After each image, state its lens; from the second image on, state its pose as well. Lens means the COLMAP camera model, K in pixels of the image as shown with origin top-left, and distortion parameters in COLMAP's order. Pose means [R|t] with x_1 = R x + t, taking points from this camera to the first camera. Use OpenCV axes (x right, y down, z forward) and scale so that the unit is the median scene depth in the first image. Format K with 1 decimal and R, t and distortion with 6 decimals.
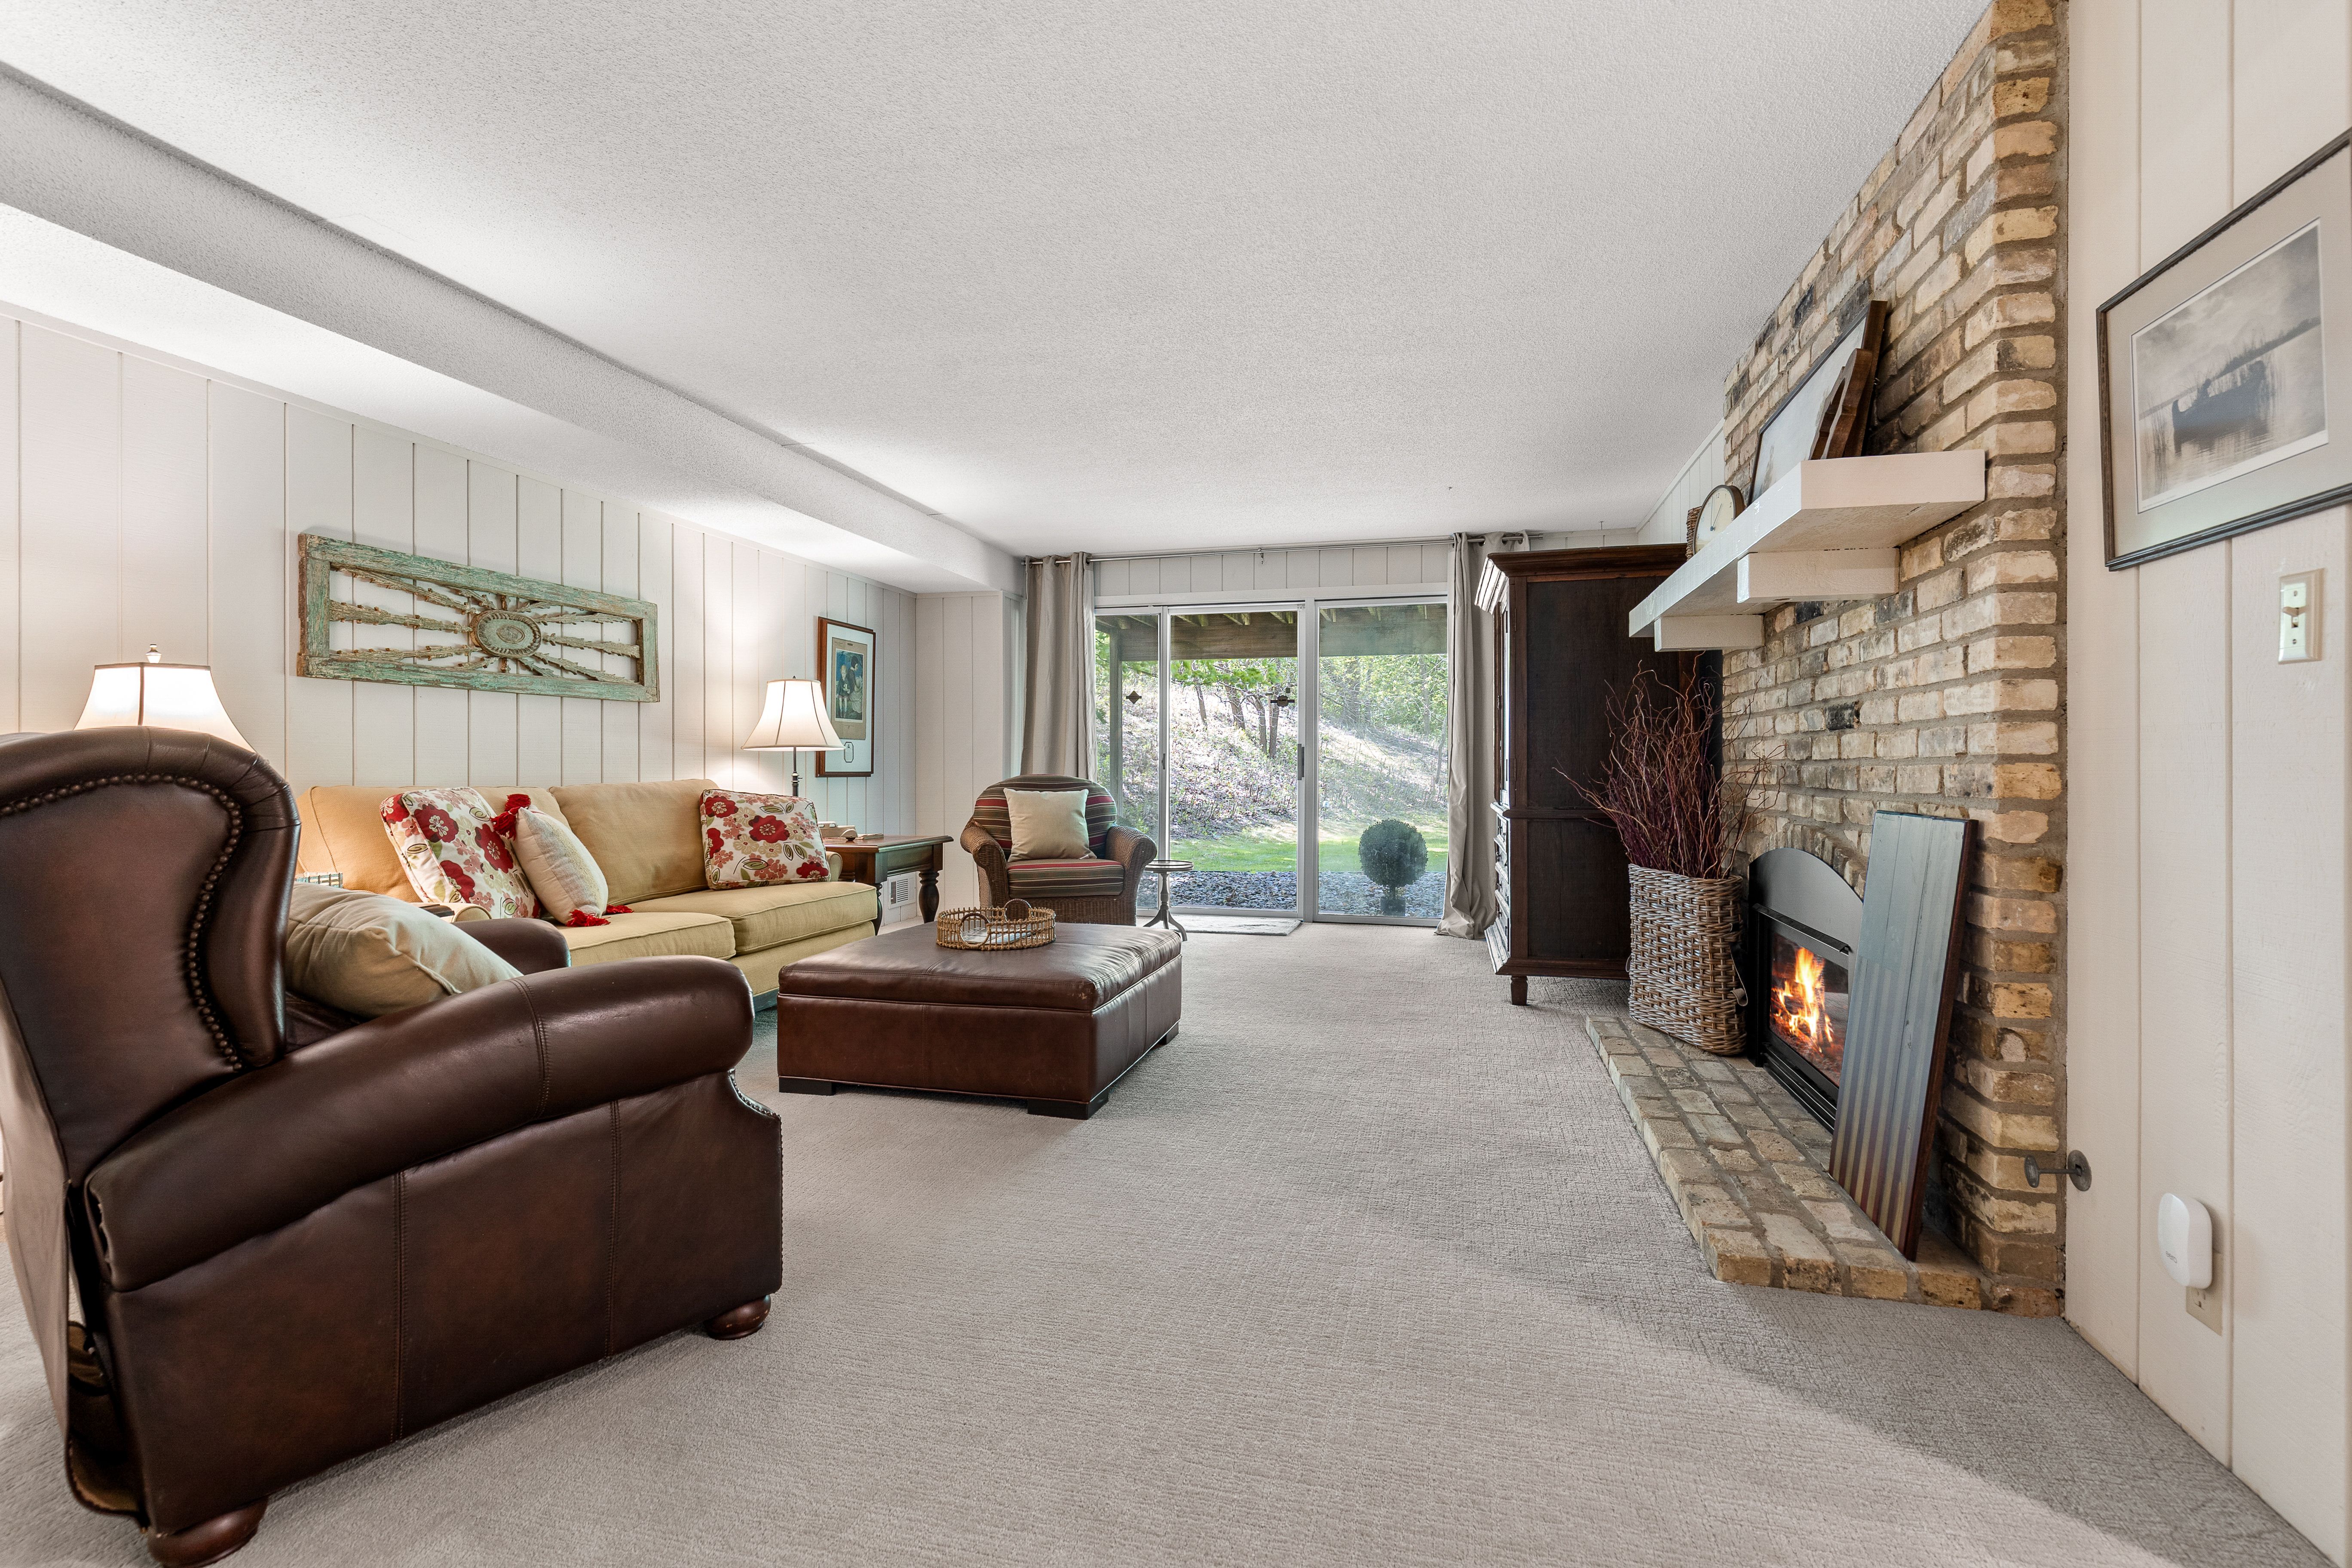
lens RADIAL K [[1070.7, 0, 1176.5], [0, 1070.7, 772.4], [0, 0, 1]] dist [0.011635, -0.000212]
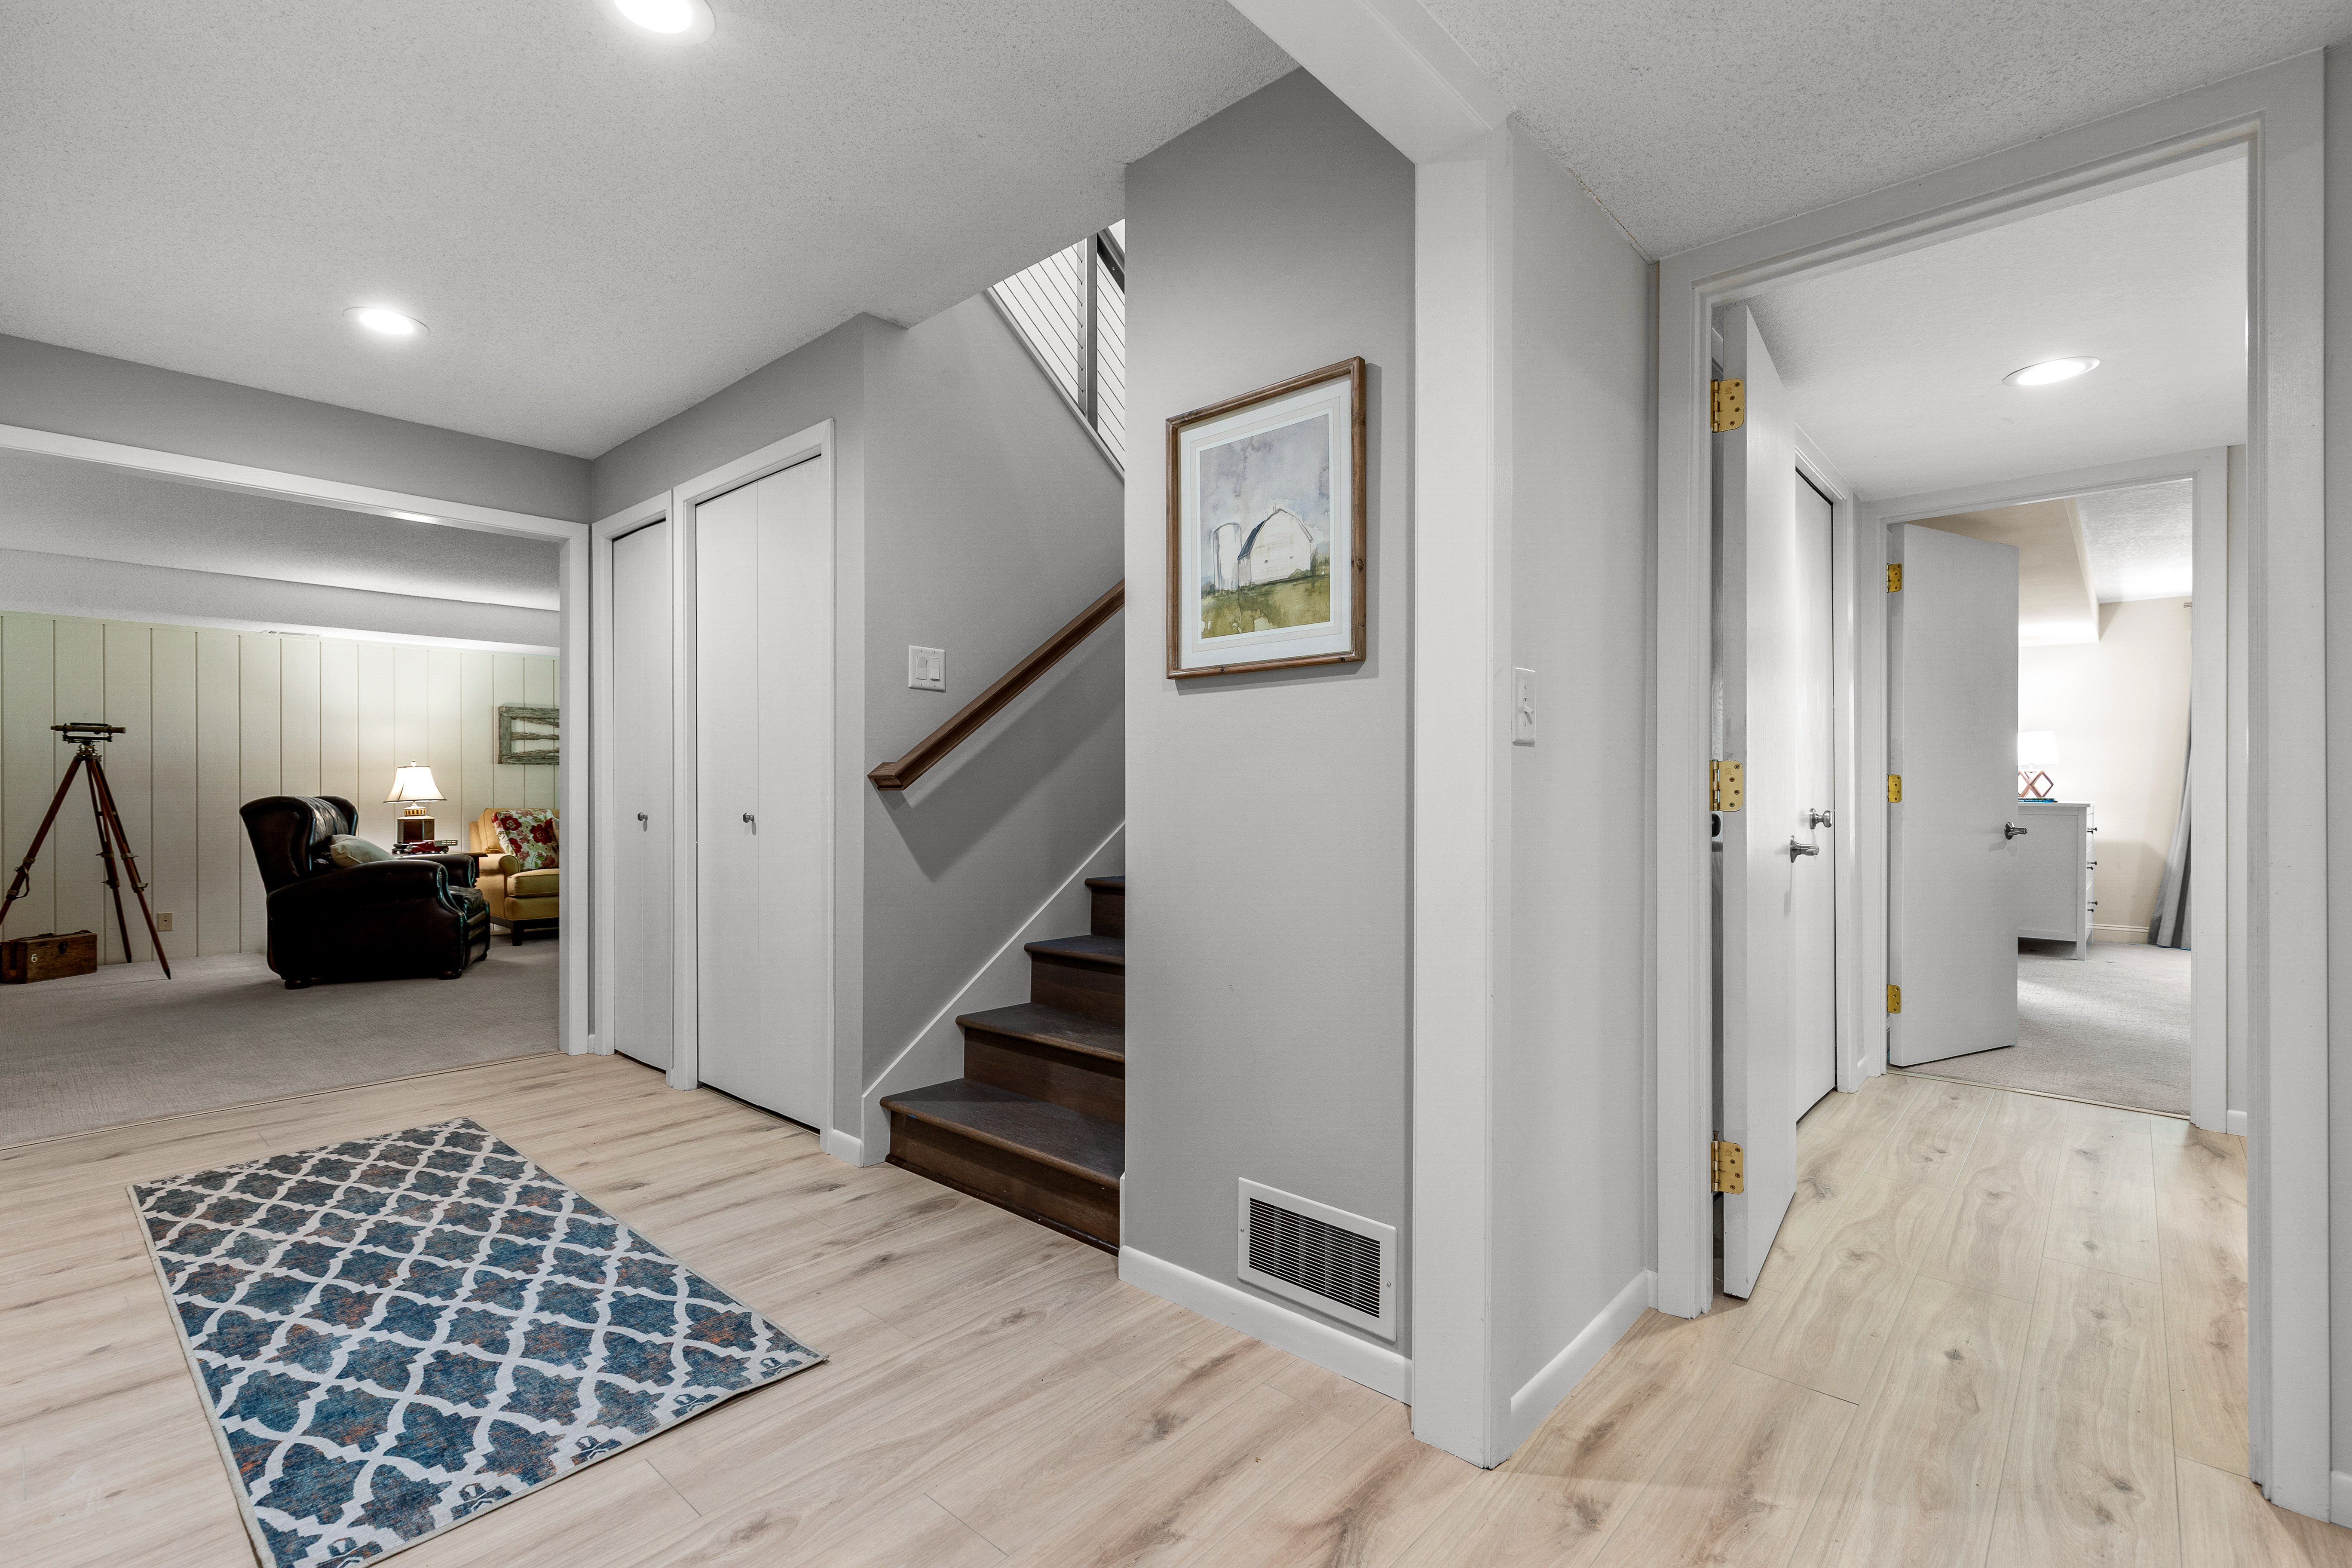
lens RADIAL K [[1070.7, 0, 1178.4], [0, 1070.7, 791.7], [0, 0, 1]] dist [0.011635, -0.000212]
pose [[0.889880, 0.000263, -0.456194, 1.672442], [-0.001679, 0.999995, -0.002698, -0.020522], [0.456191, 0.003167, 0.889876, -0.479065]]
